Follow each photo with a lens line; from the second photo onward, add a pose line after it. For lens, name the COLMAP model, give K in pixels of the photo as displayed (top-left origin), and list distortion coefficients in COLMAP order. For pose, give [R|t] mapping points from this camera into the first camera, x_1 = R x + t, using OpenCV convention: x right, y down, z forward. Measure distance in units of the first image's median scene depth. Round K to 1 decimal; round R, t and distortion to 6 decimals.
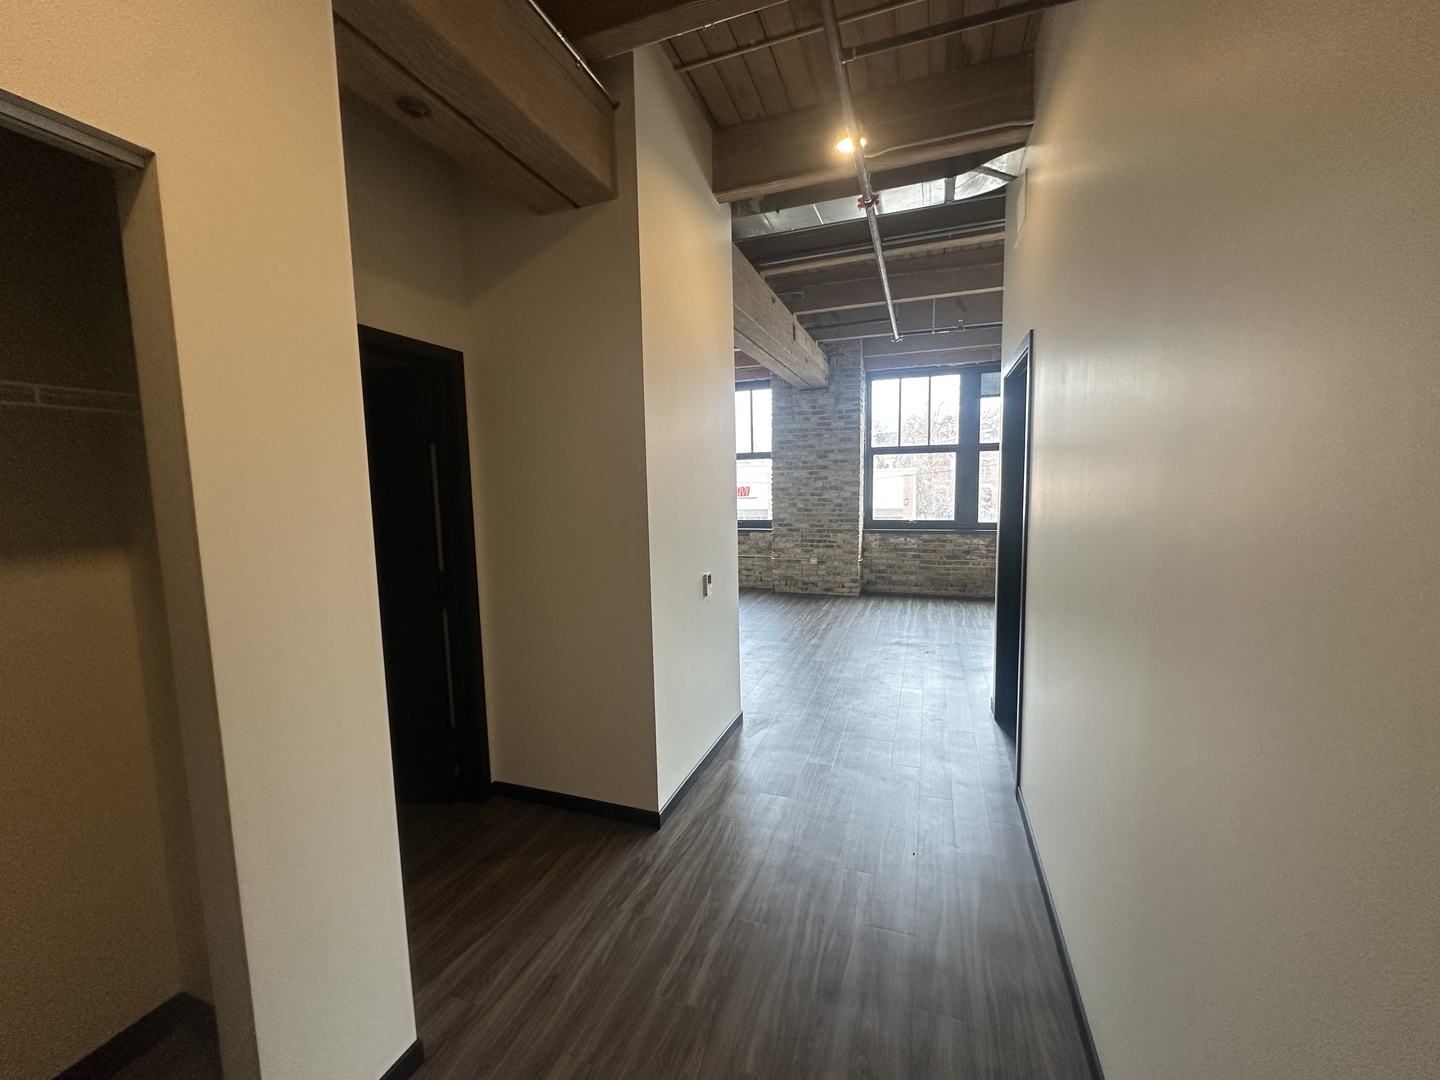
lens RADIAL K [[575.2, 0, 720.2], [0, 575.2, 536.9], [0, 0, 1]] dist [-0.004751, 0.000652]
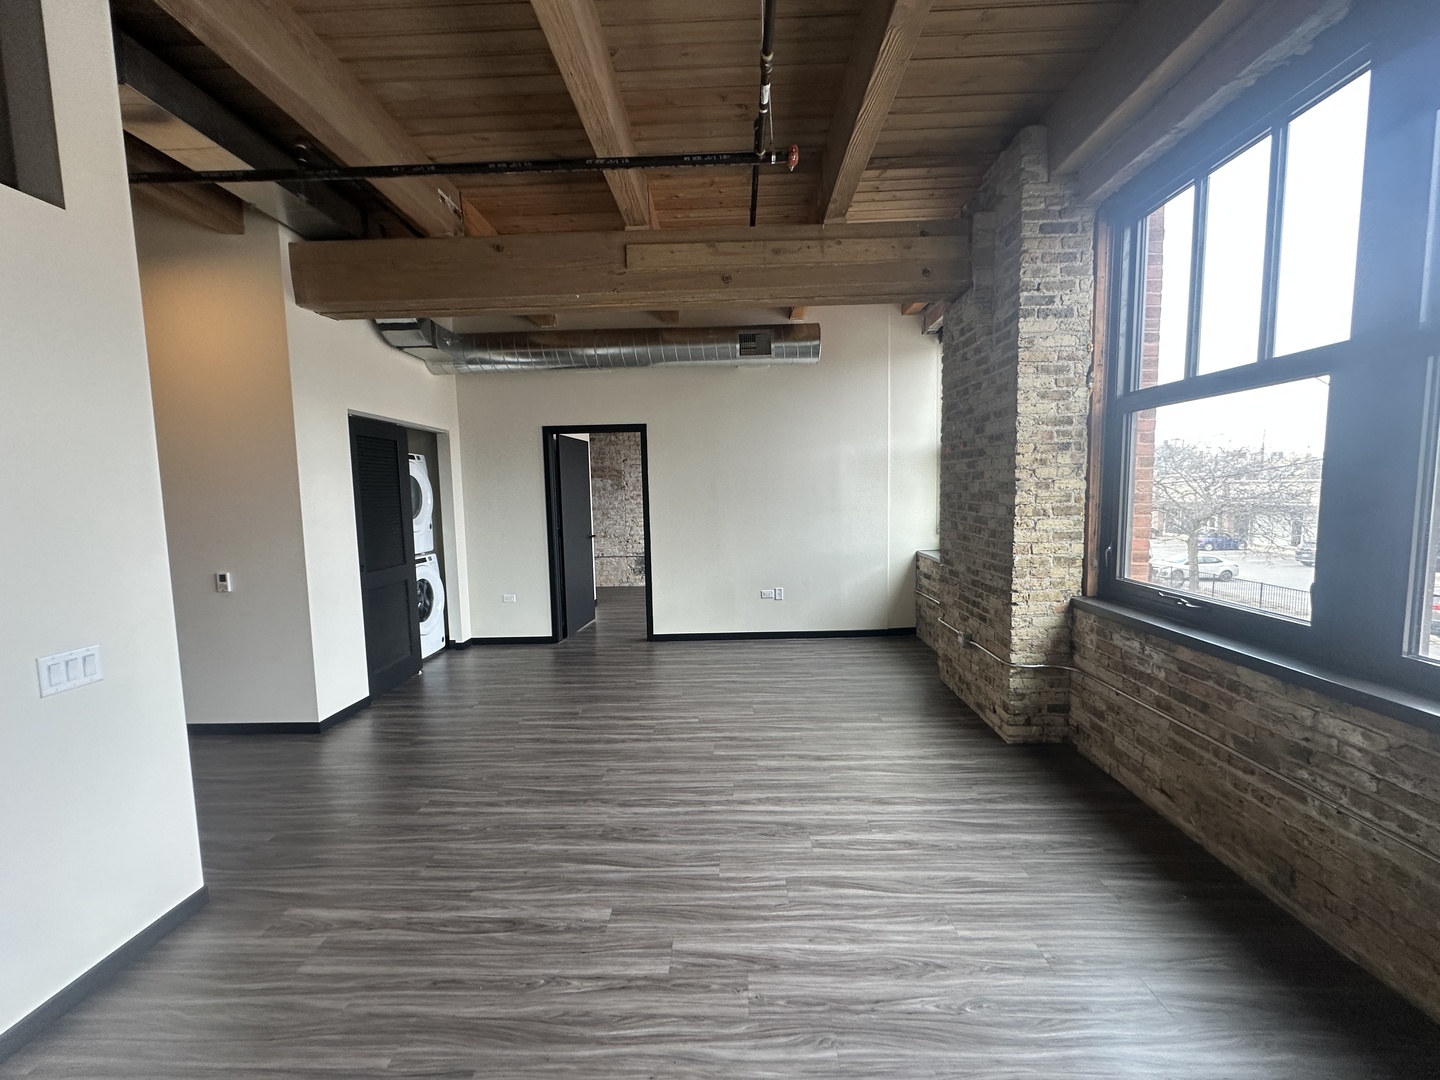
lens RADIAL K [[575.2, 0, 719.6], [0, 575.2, 540.1], [0, 0, 1]] dist [-0.004751, 0.000652]
pose [[0.294558, 0.098965, -0.950495, 0.573951], [-0.078867, 0.993748, 0.079027, -0.068226], [0.952374, 0.051685, 0.300522, 0.646498]]
